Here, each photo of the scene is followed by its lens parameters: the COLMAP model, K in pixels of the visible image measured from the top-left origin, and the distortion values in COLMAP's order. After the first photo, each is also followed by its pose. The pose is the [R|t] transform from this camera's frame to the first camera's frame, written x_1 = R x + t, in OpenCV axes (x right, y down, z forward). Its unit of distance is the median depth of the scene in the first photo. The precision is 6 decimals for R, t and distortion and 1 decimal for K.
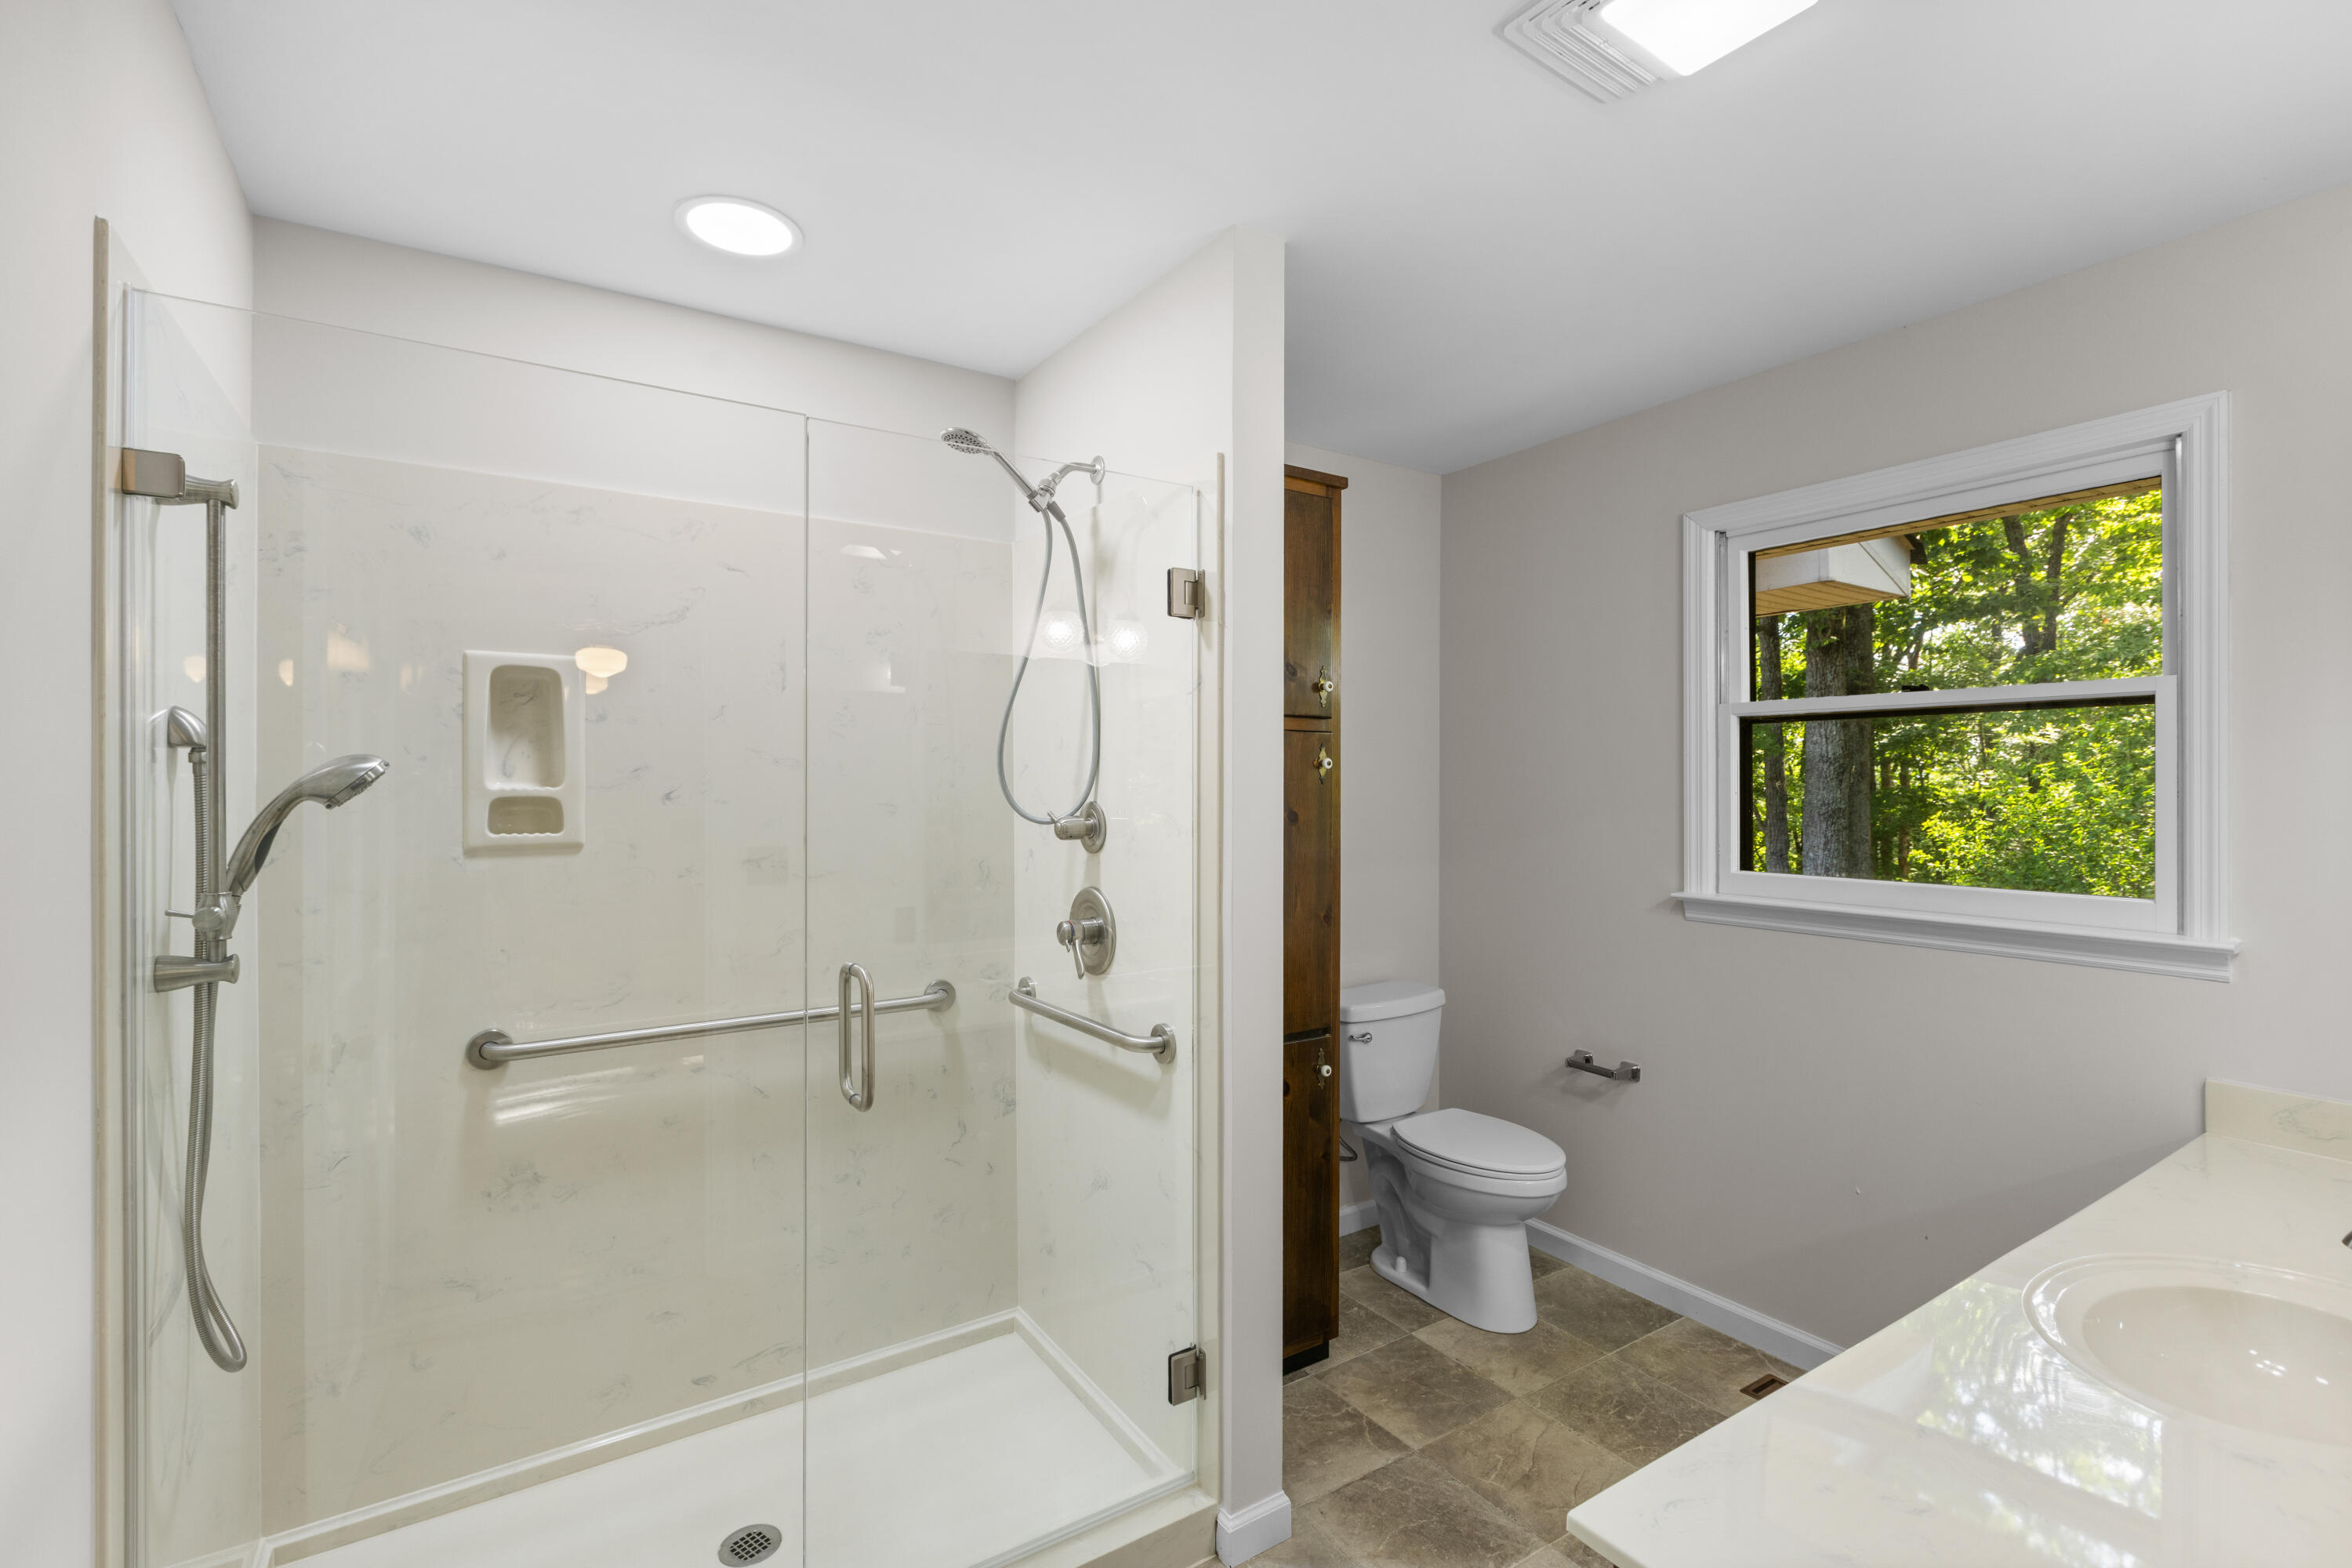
lens RADIAL K [[1052.4, 0, 1177.4], [0, 1052.4, 776.2], [0, 0, 1]] dist [0.000102, -0.000034]
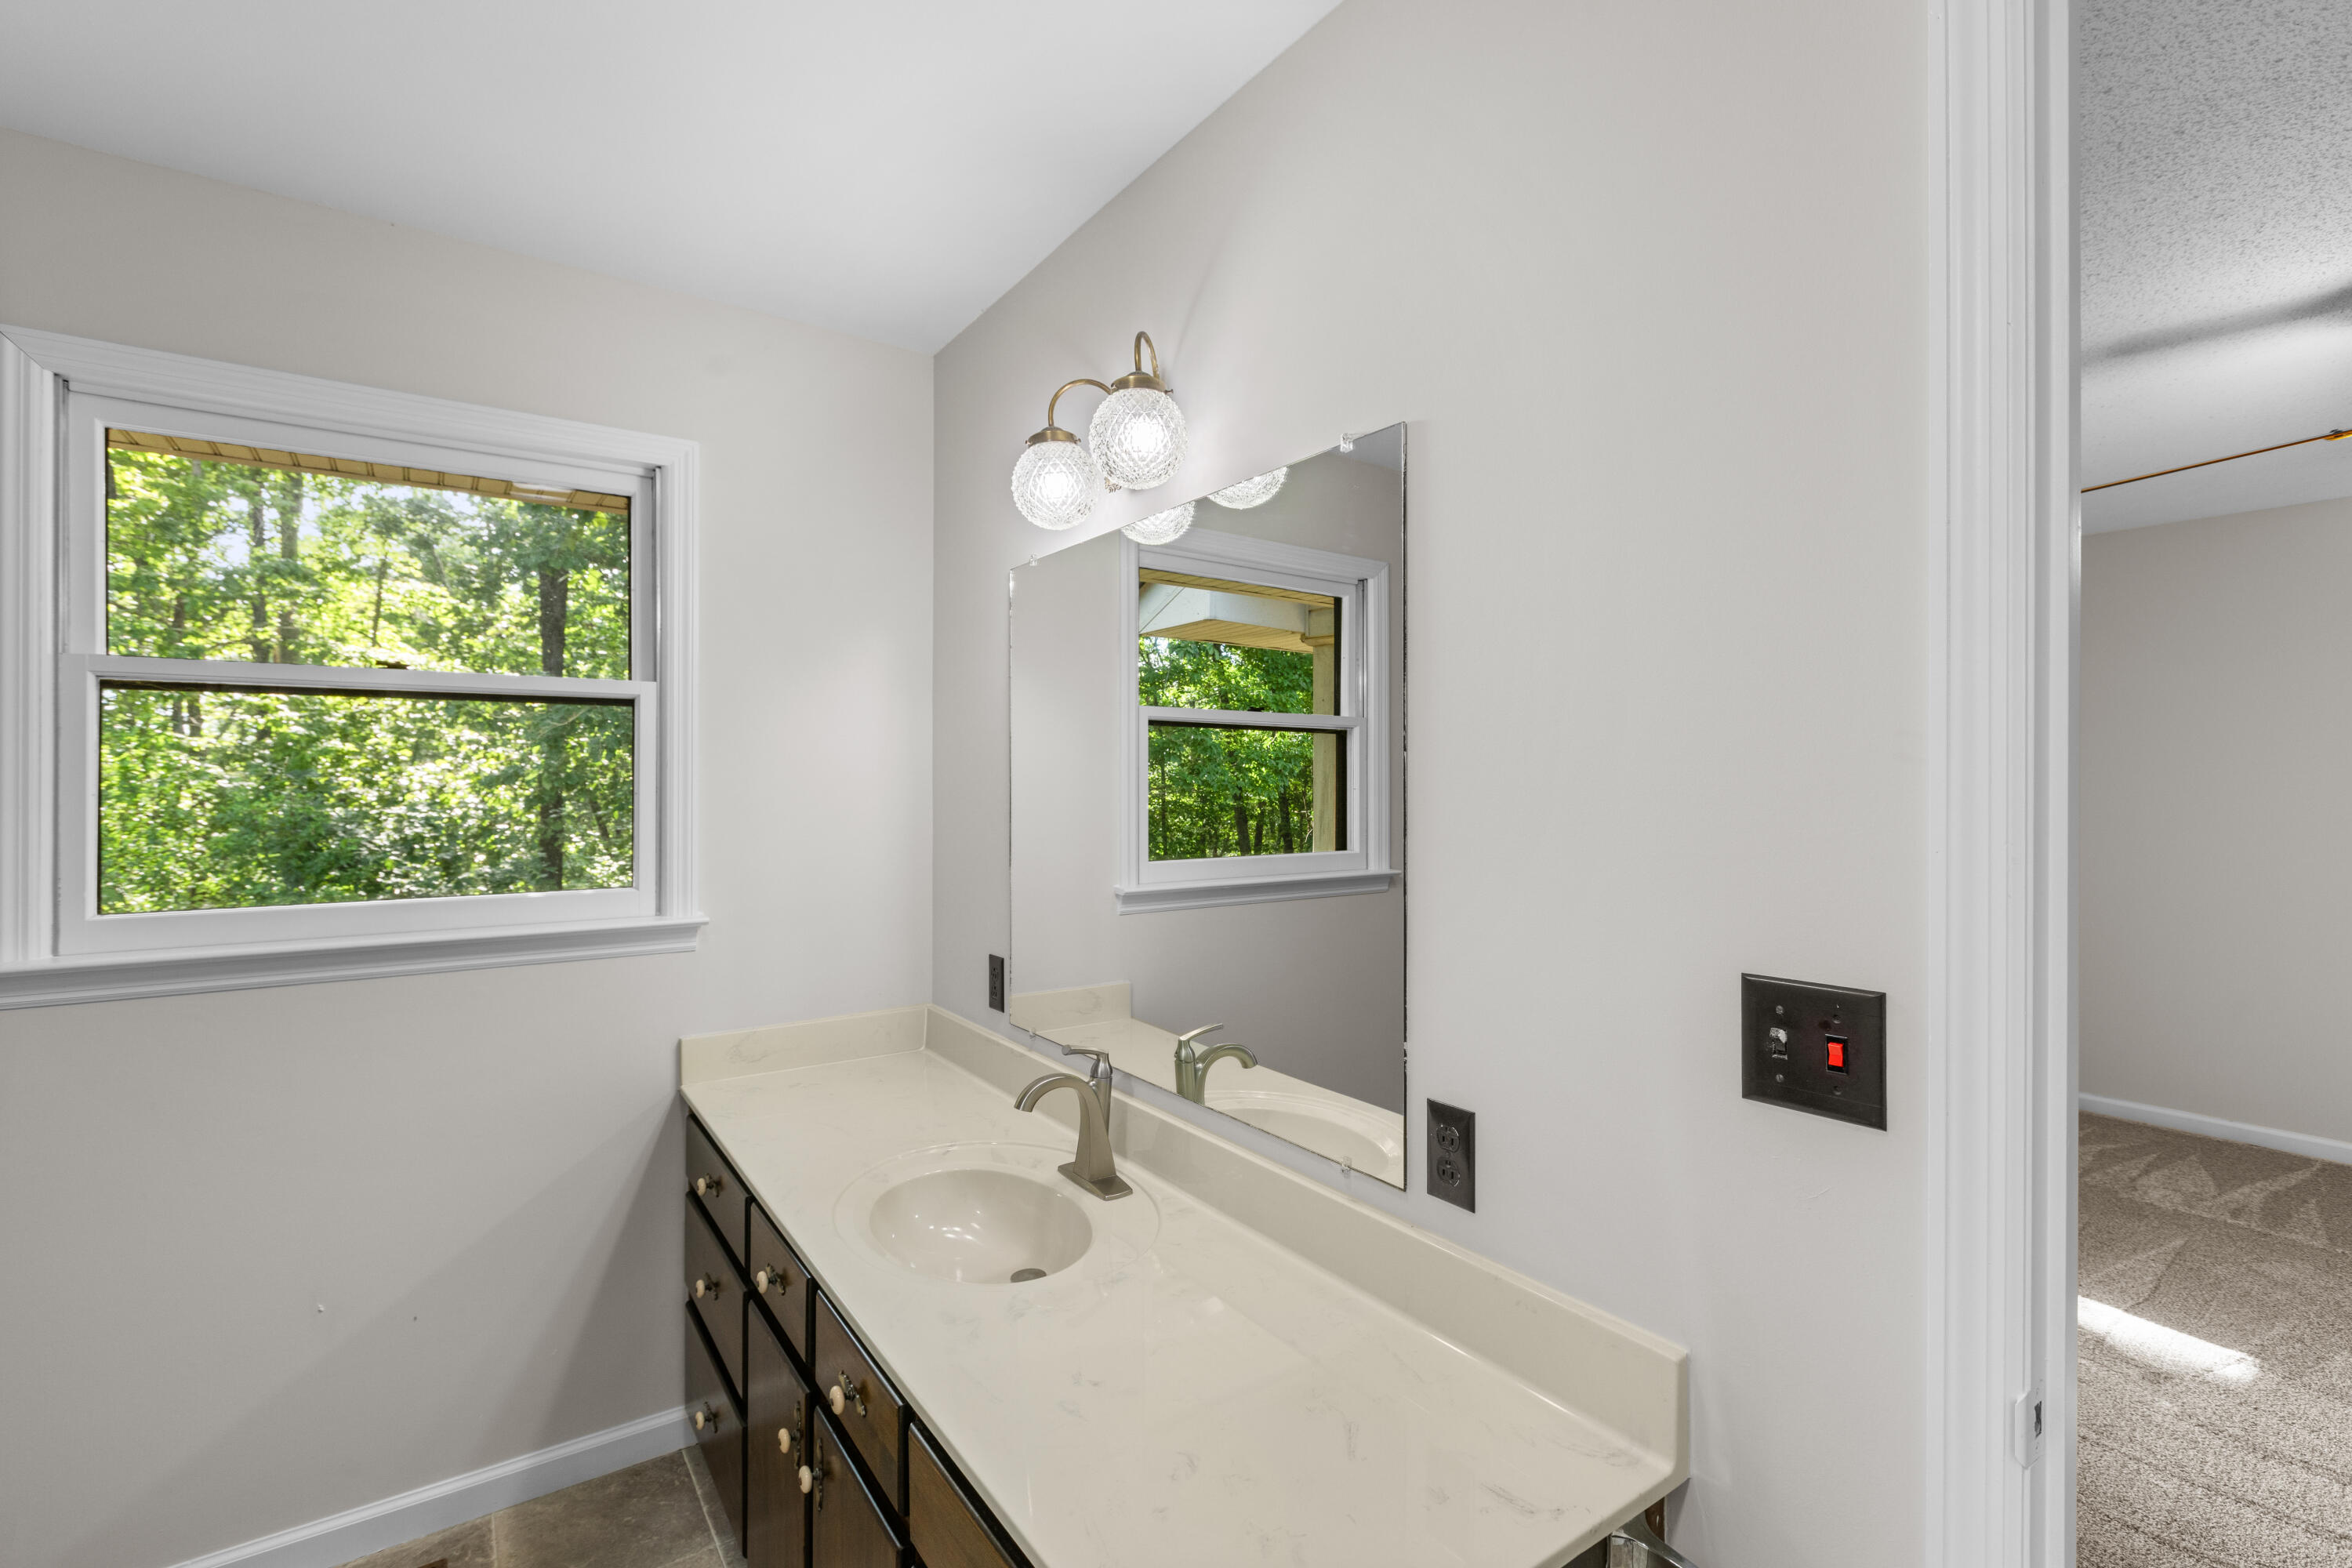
lens RADIAL K [[1052.4, 0, 1177.1], [0, 1052.4, 795.9], [0, 0, 1]] dist [0.000102, -0.000034]
pose [[-0.026035, -0.008721, 0.999623, -0.174927], [-0.002004, 0.999960, 0.008671, 0.012672], [-0.999659, -0.001777, -0.026051, 0.479428]]
